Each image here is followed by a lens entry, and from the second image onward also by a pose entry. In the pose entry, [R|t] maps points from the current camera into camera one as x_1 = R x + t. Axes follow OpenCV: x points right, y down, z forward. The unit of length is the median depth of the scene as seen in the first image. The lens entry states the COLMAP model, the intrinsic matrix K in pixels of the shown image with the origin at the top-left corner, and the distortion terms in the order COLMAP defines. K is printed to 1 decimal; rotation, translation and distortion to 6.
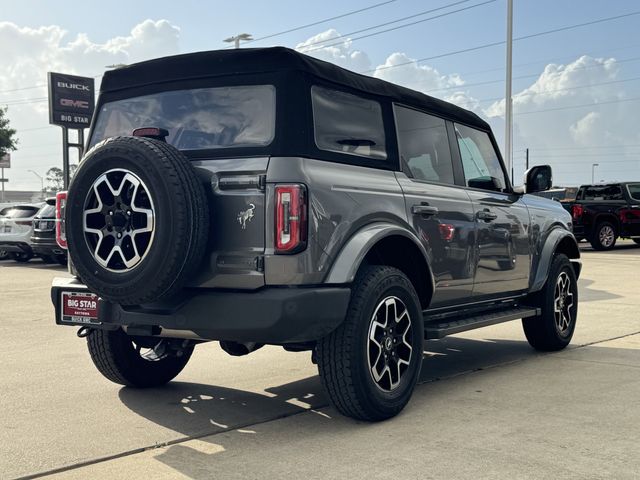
lens RADIAL K [[816.6, 0, 320.0], [0, 816.6, 240.0], [0, 0, 1]] dist [0.202944, 0.011430]
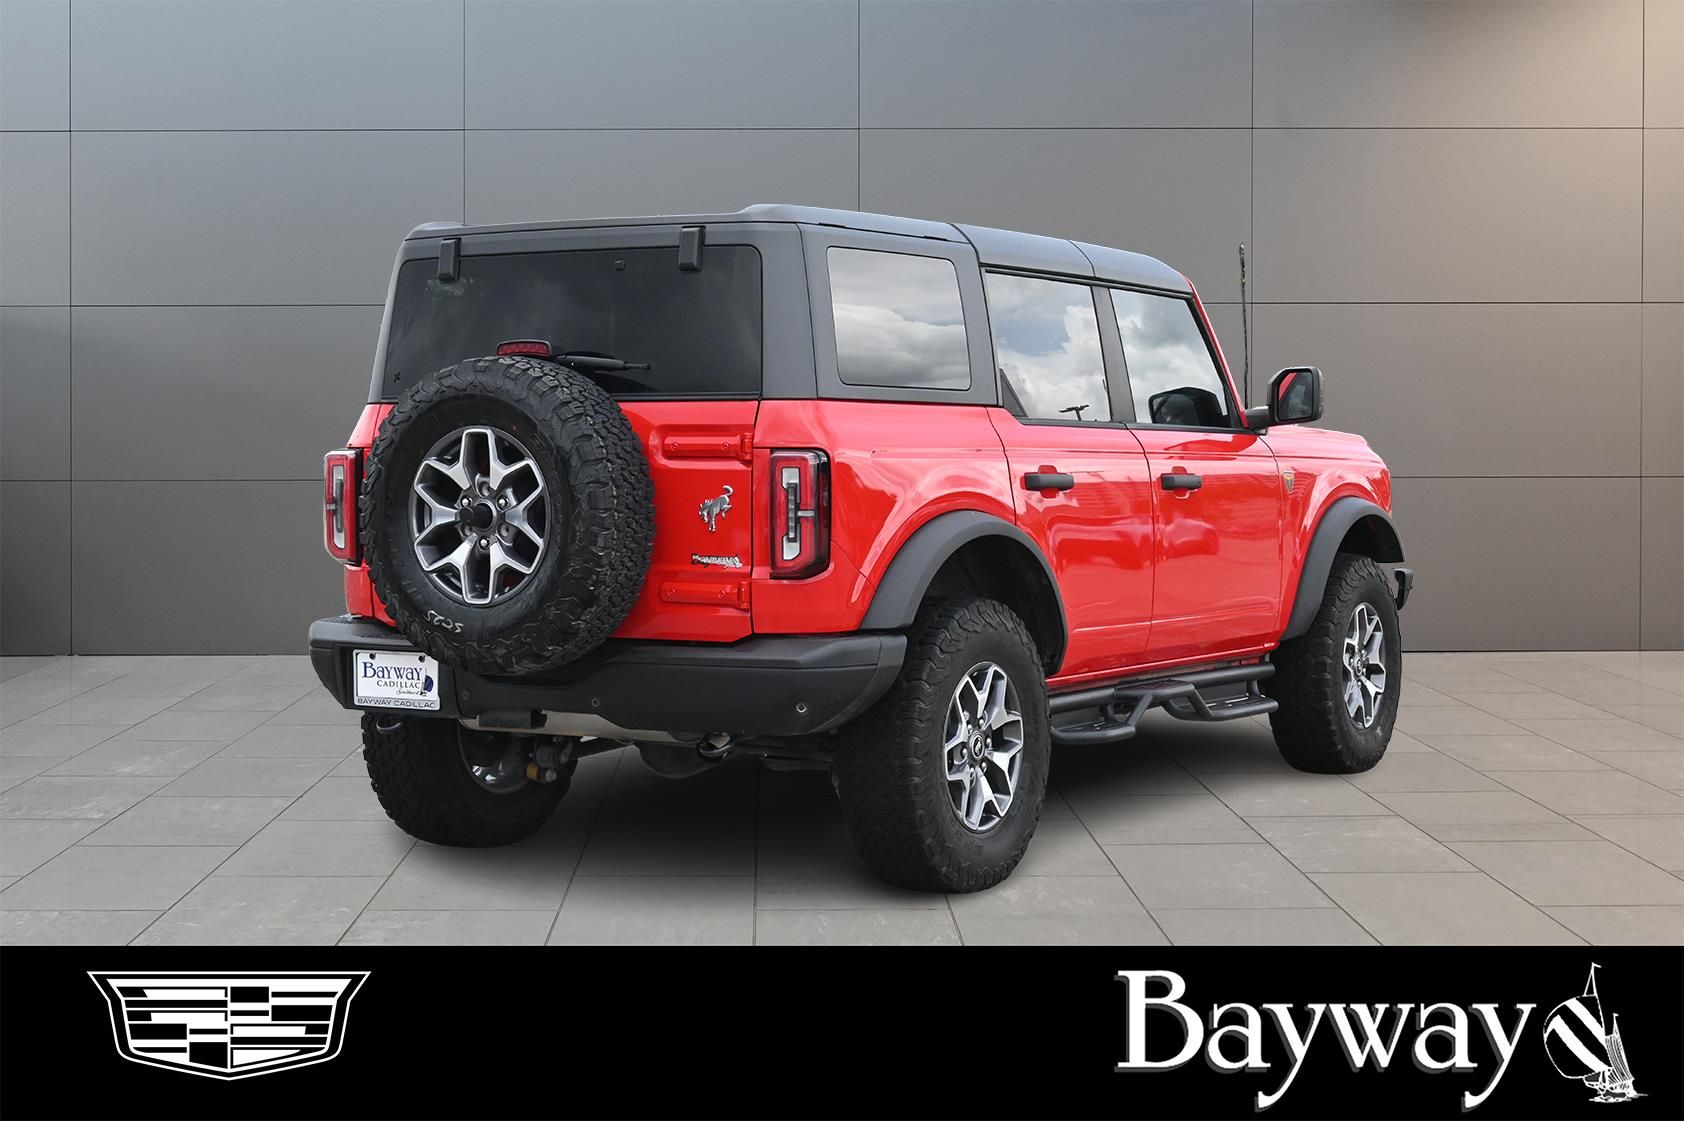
lens RADIAL K [[3470.7, 0, 842.0], [0, 3470.7, 560.5], [0, 0, 1]] dist [0.004110, 0.336432]
pose [[0.999411, -0.009110, 0.033086, -0.081506], [0.007564, 0.998888, 0.046543, -0.098950], [-0.033473, -0.046265, 0.998368, -1.287131]]
